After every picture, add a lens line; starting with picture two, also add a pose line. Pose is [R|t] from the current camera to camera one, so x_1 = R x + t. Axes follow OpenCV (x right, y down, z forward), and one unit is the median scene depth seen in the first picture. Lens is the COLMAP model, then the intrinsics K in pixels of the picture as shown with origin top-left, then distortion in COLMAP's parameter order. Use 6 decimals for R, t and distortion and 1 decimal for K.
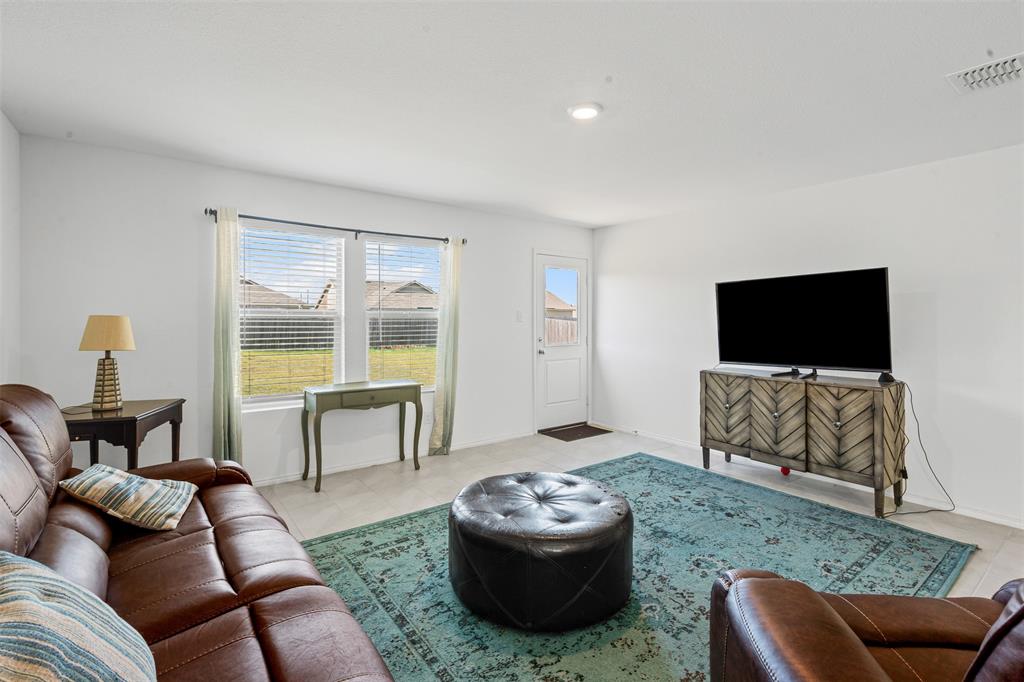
lens RADIAL K [[470.1, 0, 522.6], [0, 470.1, 324.4], [0, 0, 1]] dist [-0.000459, 0.000091]
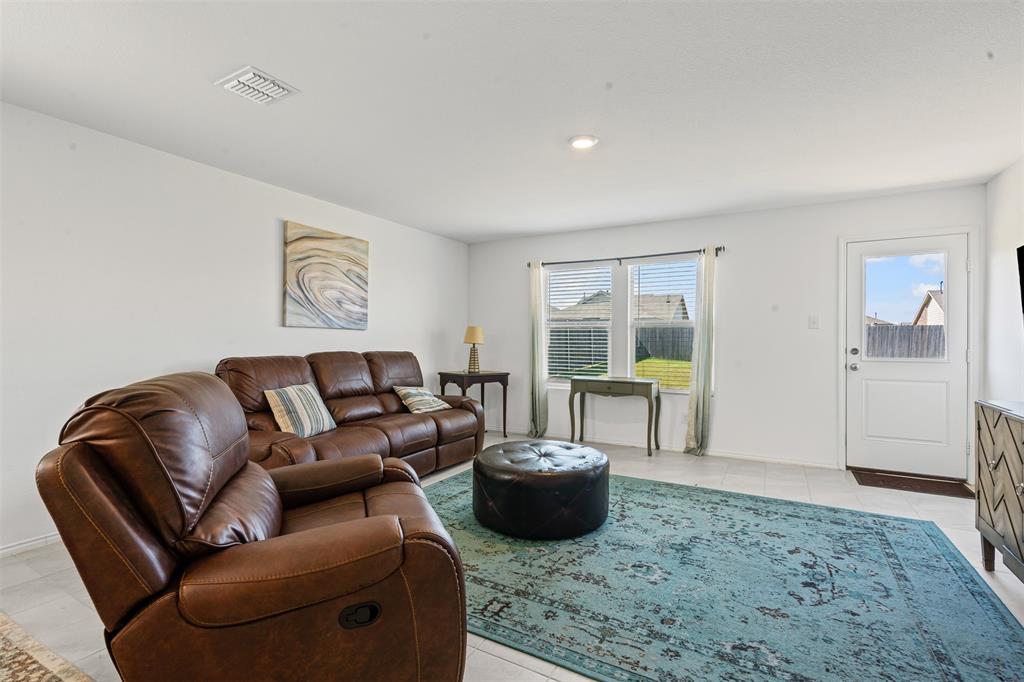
lens RADIAL K [[470.1, 0, 507.1], [0, 470.1, 342.5], [0, 0, 1]] dist [-0.000459, 0.000091]
pose [[0.380948, 0.001475, -0.924595, 0.818652], [-0.009206, 0.999955, -0.002198, 0.039909], [0.924551, 0.009349, 0.380944, 0.268949]]
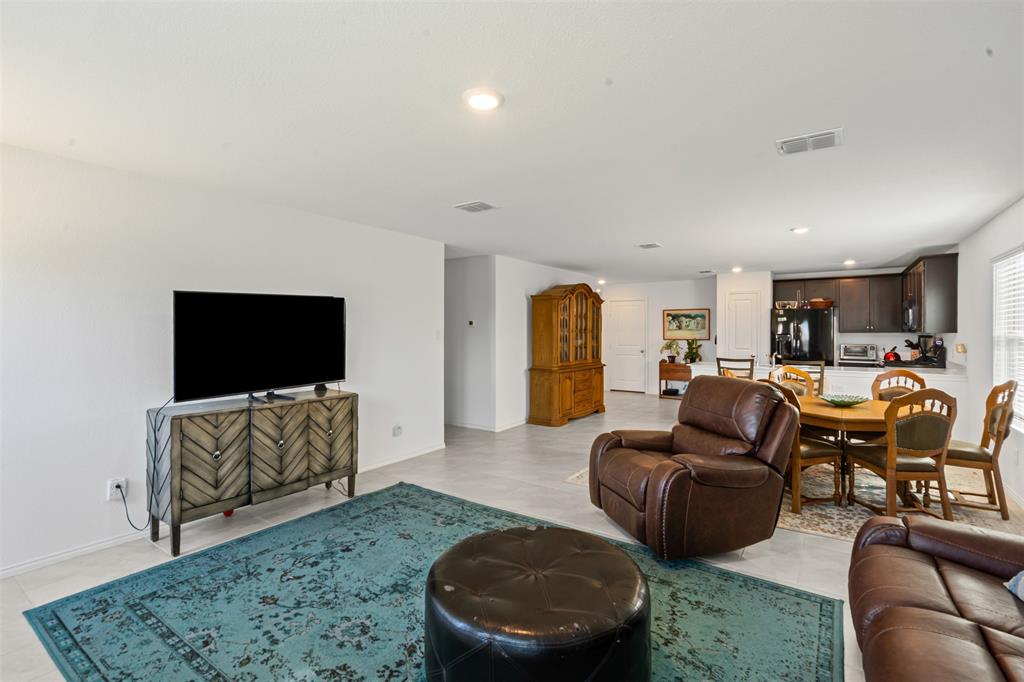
lens RADIAL K [[470.1, 0, 504.3], [0, 470.1, 335.3], [0, 0, 1]] dist [-0.000459, 0.000091]
pose [[-0.290981, -0.012391, 0.956649, -0.481833], [0.007244, 0.999859, 0.015155, -0.031068], [-0.956702, 0.011340, -0.290850, 0.858441]]
